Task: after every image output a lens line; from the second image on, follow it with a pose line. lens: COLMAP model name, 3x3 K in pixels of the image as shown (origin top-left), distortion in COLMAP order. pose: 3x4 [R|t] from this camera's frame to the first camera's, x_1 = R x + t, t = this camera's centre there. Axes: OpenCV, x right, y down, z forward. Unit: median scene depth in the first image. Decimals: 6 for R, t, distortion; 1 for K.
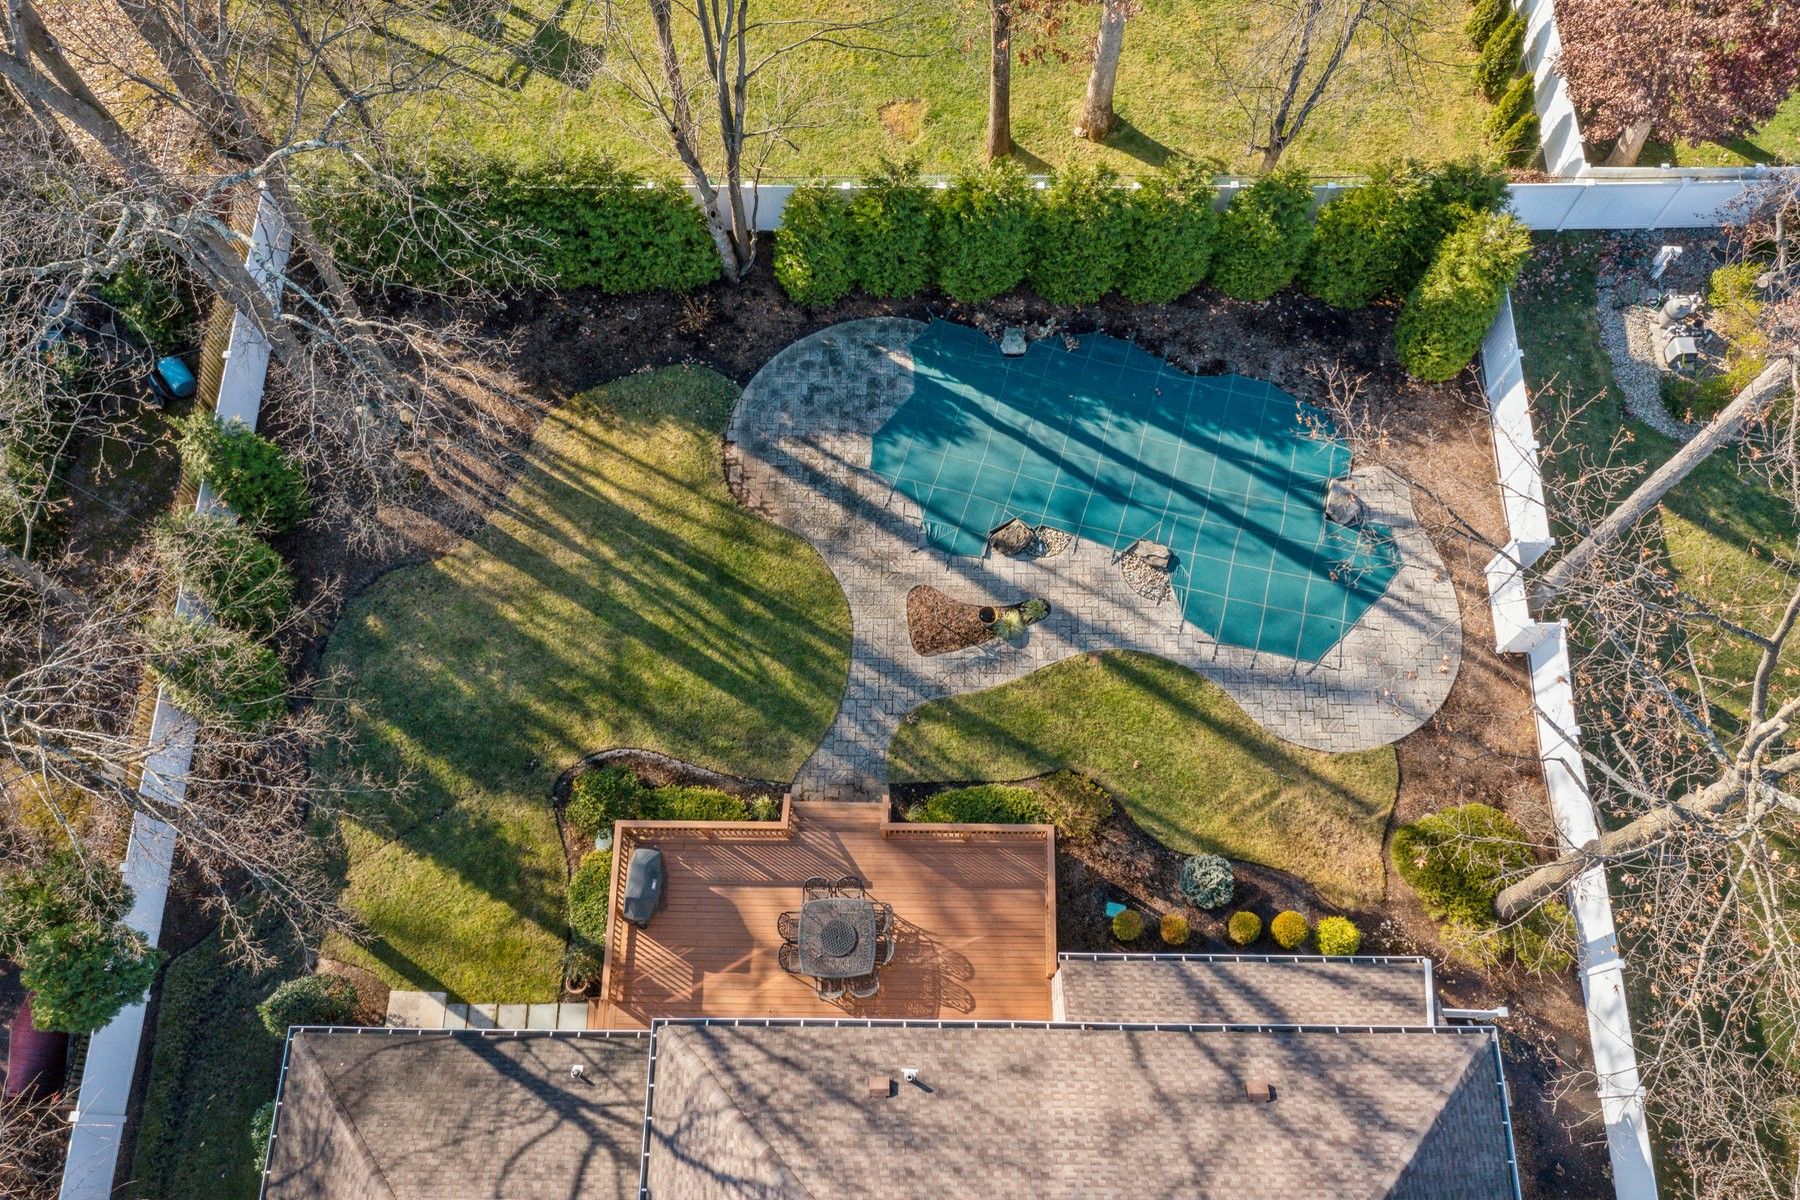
lens RADIAL K [[1433.3, 0, 884.0], [0, 1433.3, 569.6], [0, 0, 1]] dist [-0.019782, 0.027036]
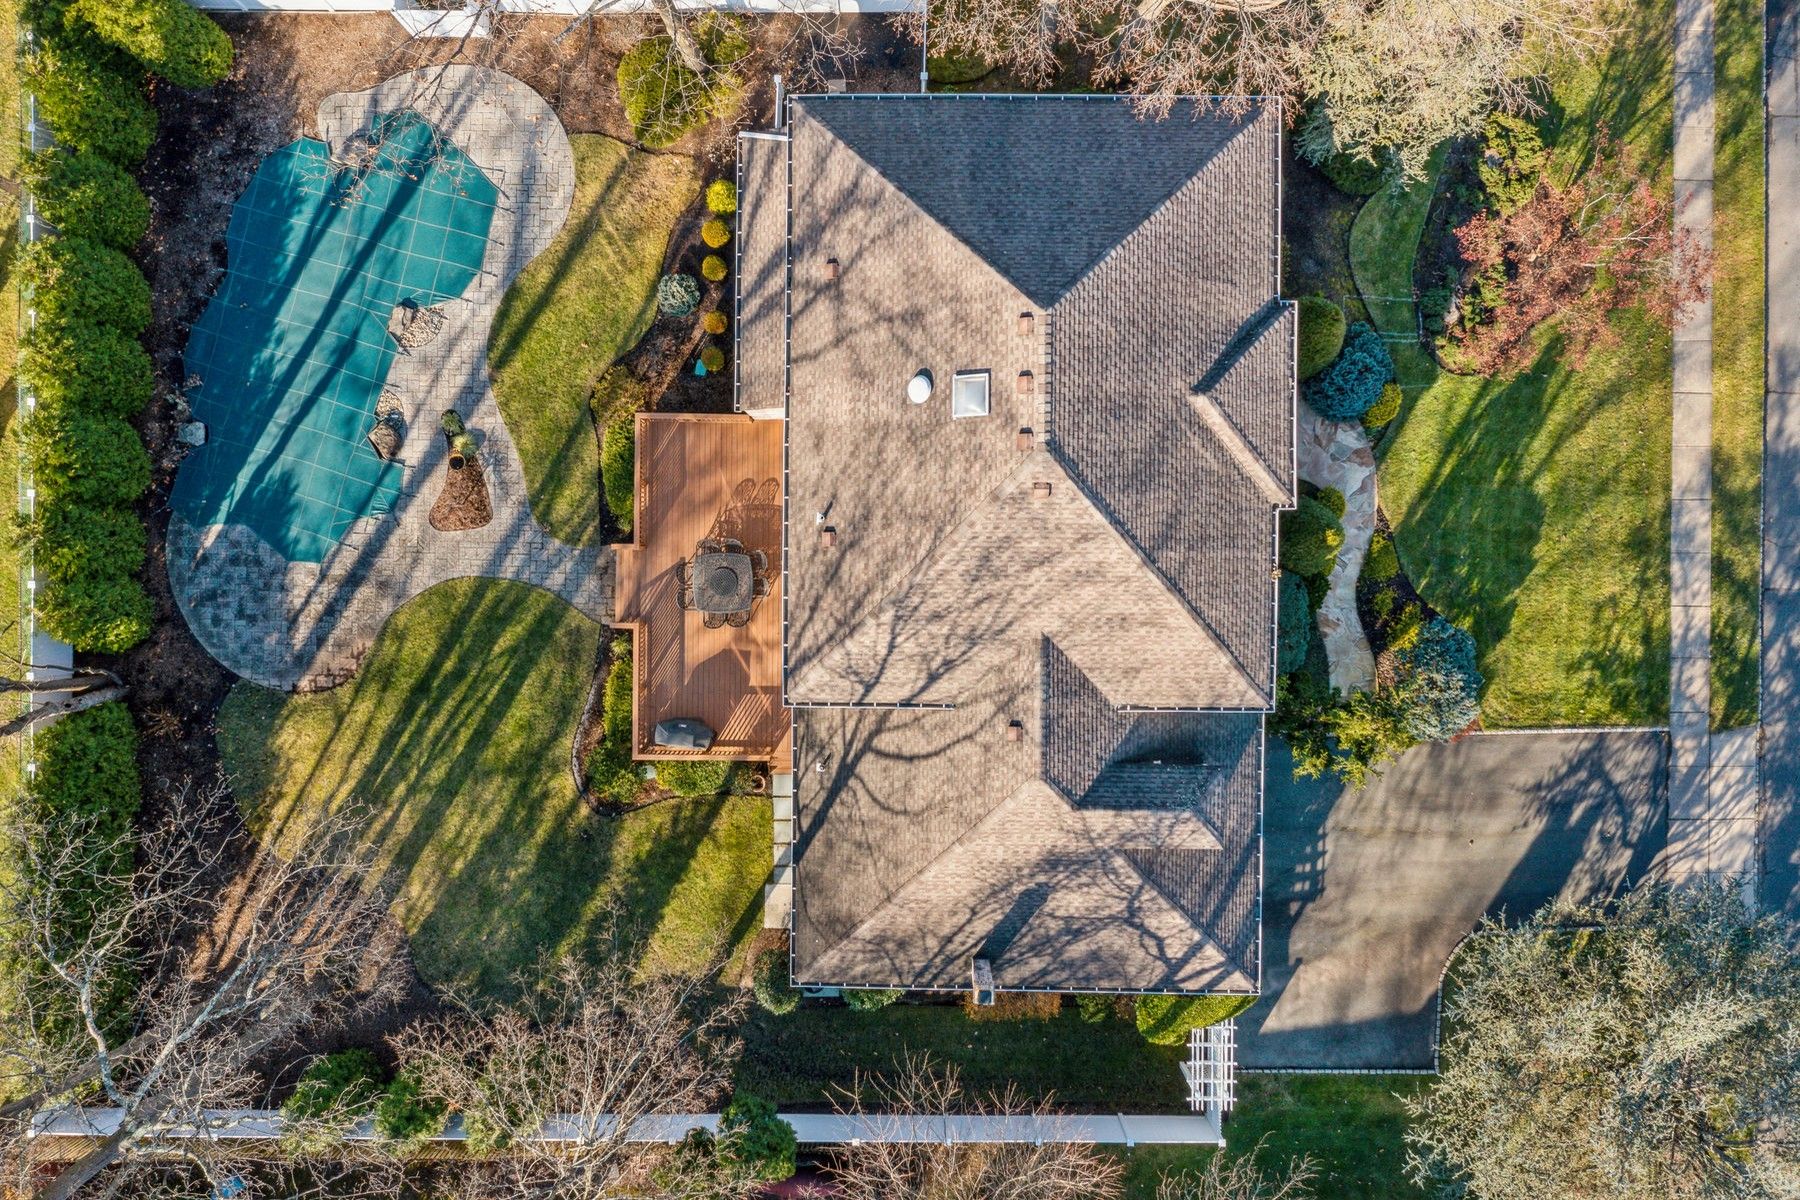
lens RADIAL K [[1433.3, 0, 896.3], [0, 1433.3, 596.2], [0, 0, 1]] dist [-0.019782, 0.027036]
pose [[-0.003412, -0.999972, 0.006664, -0.047863], [0.928779, -0.000700, 0.370632, -0.071358], [-0.370617, 0.007454, 0.928756, -0.237947]]
